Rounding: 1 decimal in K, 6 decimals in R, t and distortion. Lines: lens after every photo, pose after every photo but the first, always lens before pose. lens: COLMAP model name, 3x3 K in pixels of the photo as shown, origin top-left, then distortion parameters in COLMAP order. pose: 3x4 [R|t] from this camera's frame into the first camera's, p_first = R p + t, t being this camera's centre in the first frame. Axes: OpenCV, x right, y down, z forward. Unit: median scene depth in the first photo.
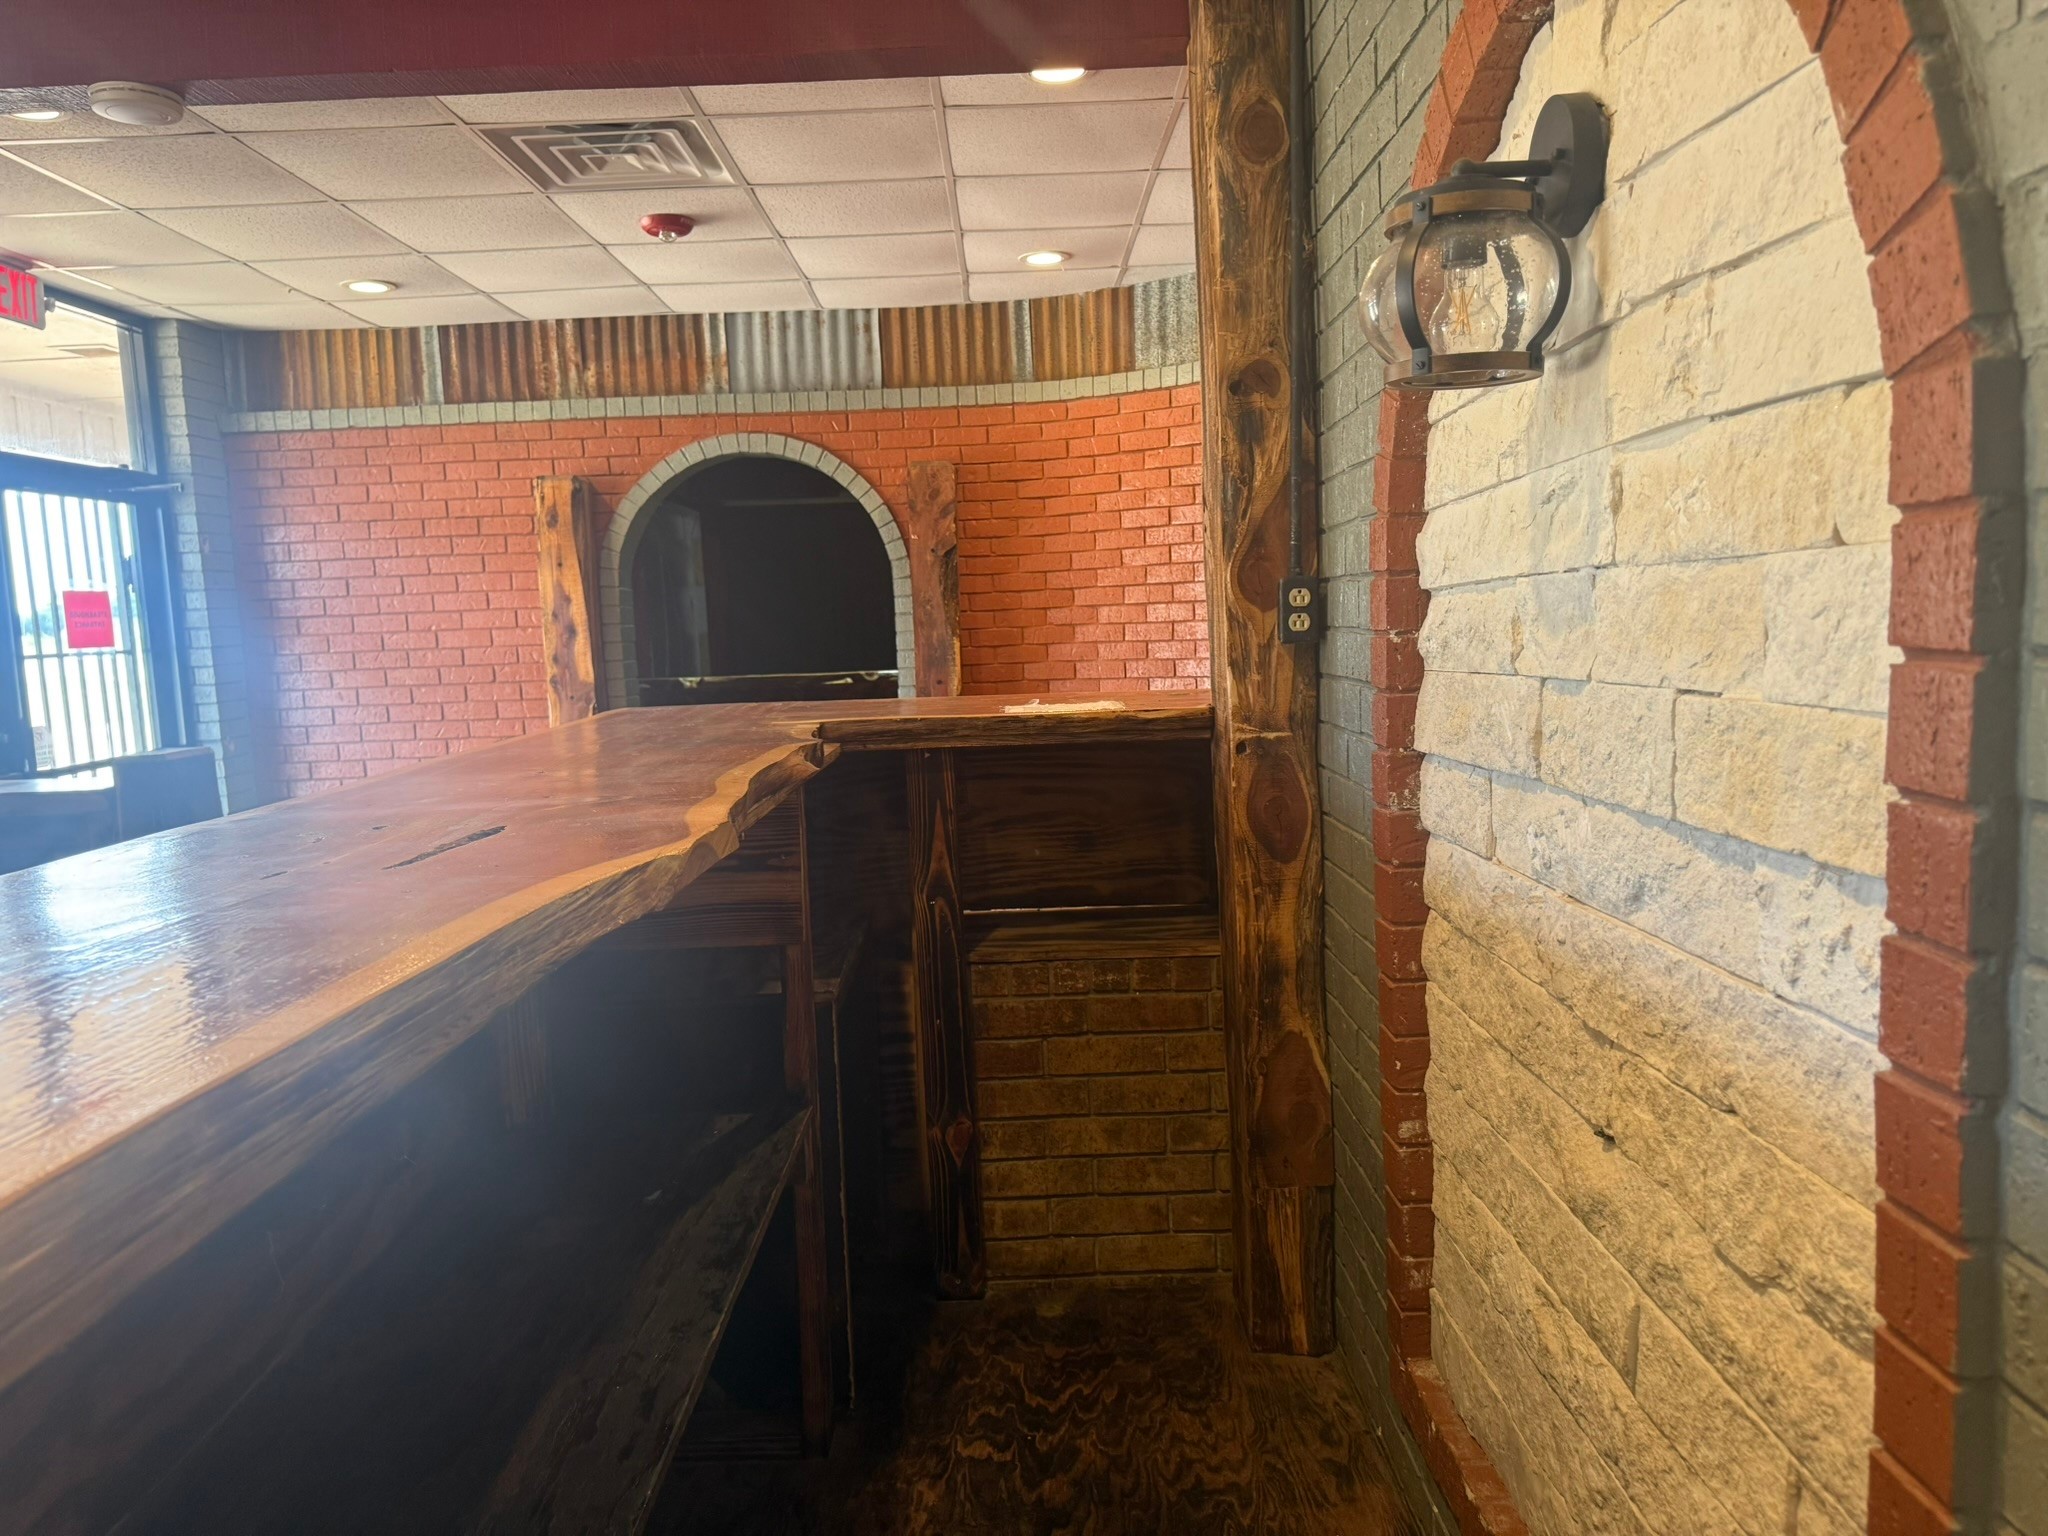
lens RADIAL K [[1436.3, 0, 1031.7], [0, 1436.3, 778.5], [0, 0, 1]] dist [0.009879, -0.013827]
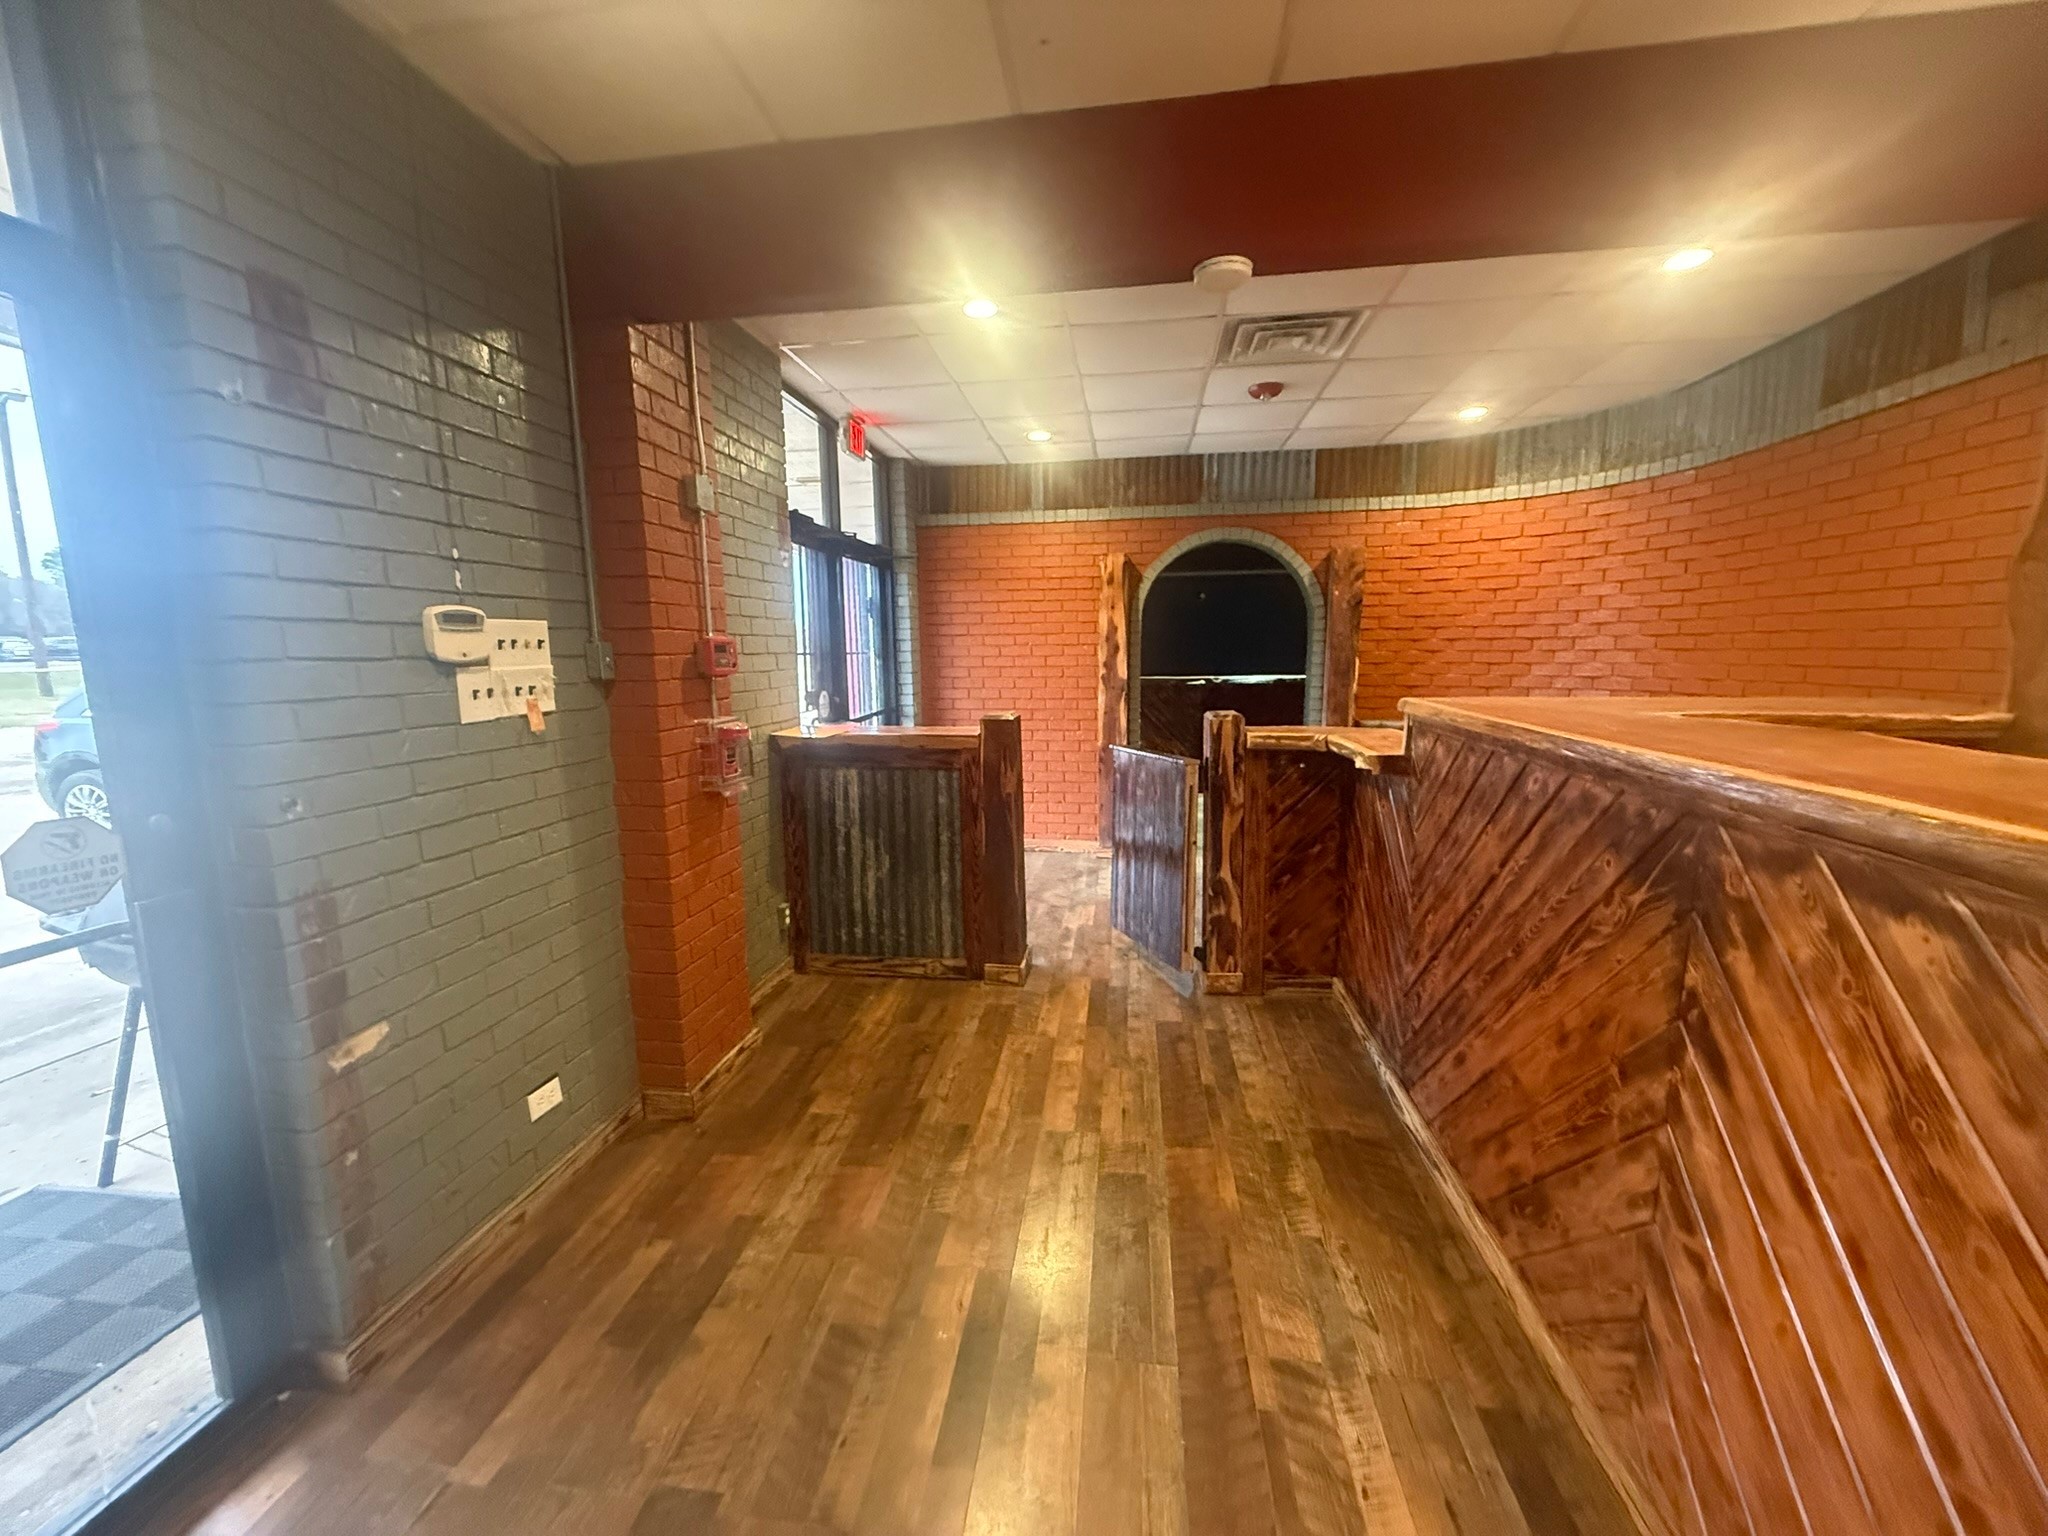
lens RADIAL K [[812.5, 0, 1013.6], [0, 812.5, 780.1], [0, 0, 1]] dist [-0.001277, -0.000018]
pose [[0.985737, 0.051974, -0.160069, -0.591494], [-0.043789, 0.997567, 0.054247, 0.009760], [0.162499, -0.046464, 0.985614, 0.095080]]
